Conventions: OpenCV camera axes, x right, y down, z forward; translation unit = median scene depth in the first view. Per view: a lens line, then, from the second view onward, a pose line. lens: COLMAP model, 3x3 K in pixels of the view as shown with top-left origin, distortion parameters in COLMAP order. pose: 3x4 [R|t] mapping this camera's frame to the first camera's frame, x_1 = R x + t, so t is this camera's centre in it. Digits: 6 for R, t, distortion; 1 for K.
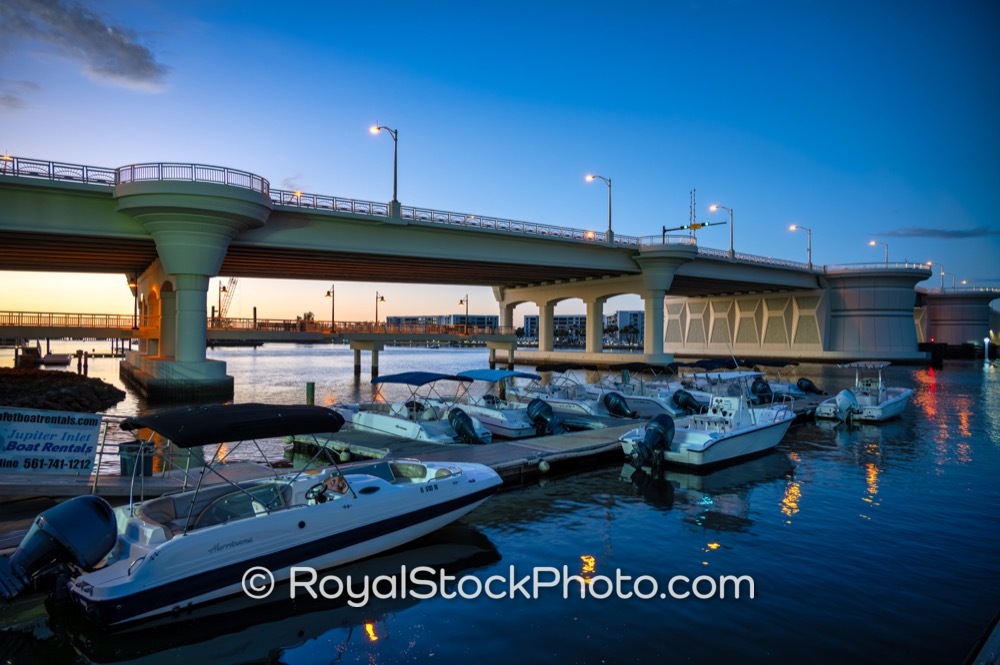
lens RADIAL K [[660.3, 0, 500.0], [0, 660.3, 332.5], [0, 0, 1]] dist [0.005912, -0.005296]
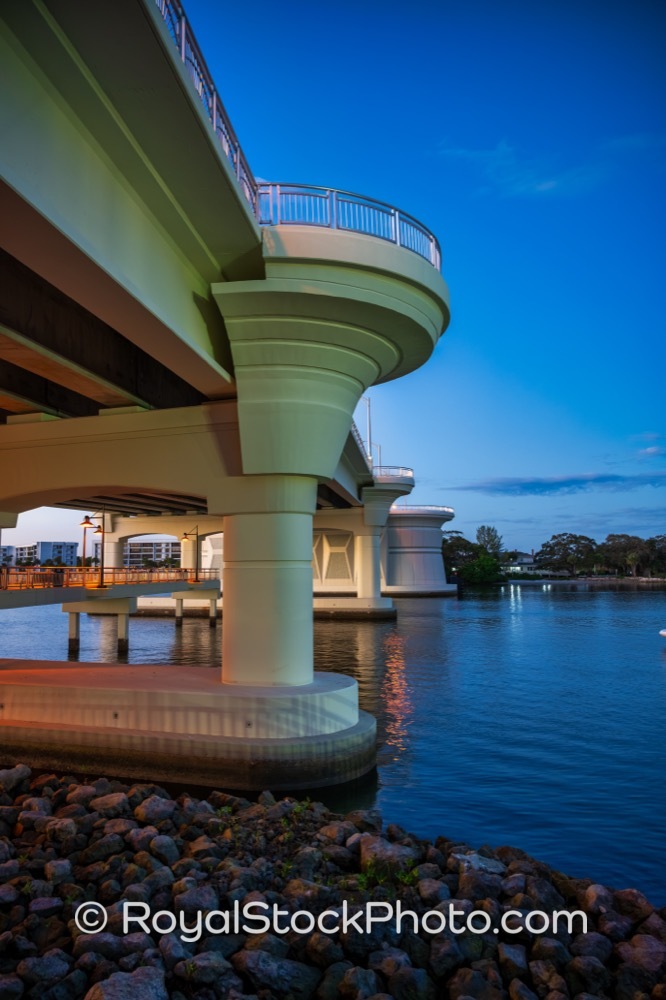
lens RADIAL K [[660.3, 0, 331.2], [0, 660.3, 503.8], [0, 0, 1]] dist [0.005912, -0.005296]
pose [[0.772770, 0.049600, 0.632746, -0.284887], [0.007169, 0.996196, -0.086846, -0.013036], [-0.634646, 0.071648, 0.769474, 0.257452]]
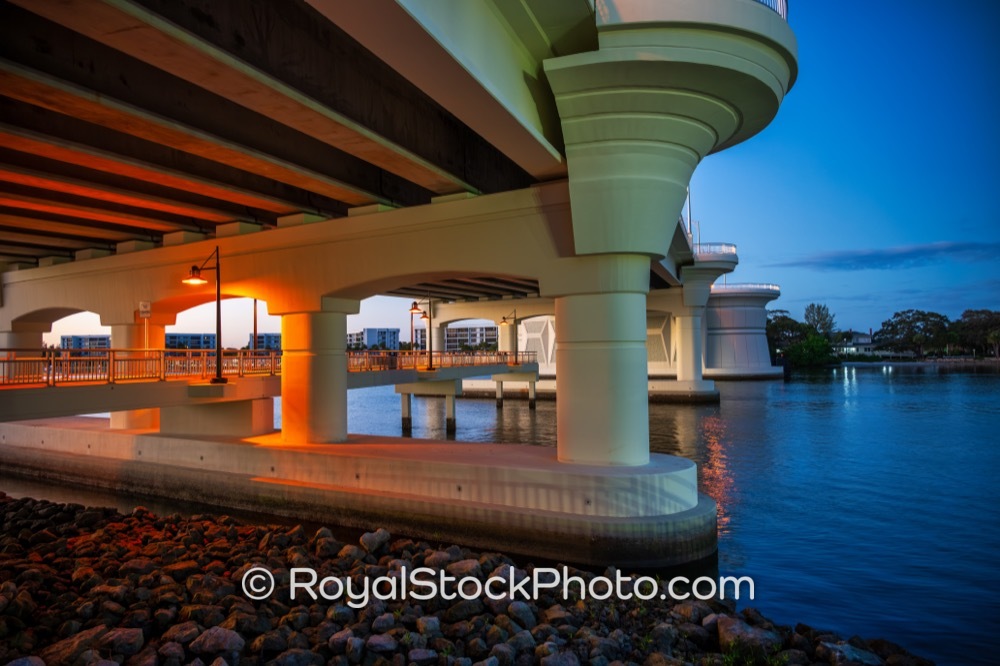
lens RADIAL K [[660.3, 0, 500.0], [0, 660.3, 333.0], [0, 0, 1]] dist [0.005912, -0.005296]
pose [[0.889498, -0.005805, 0.456903, -0.289278], [0.017005, 0.999647, -0.020404, -0.012471], [-0.456623, 0.025919, 0.889283, 0.261127]]
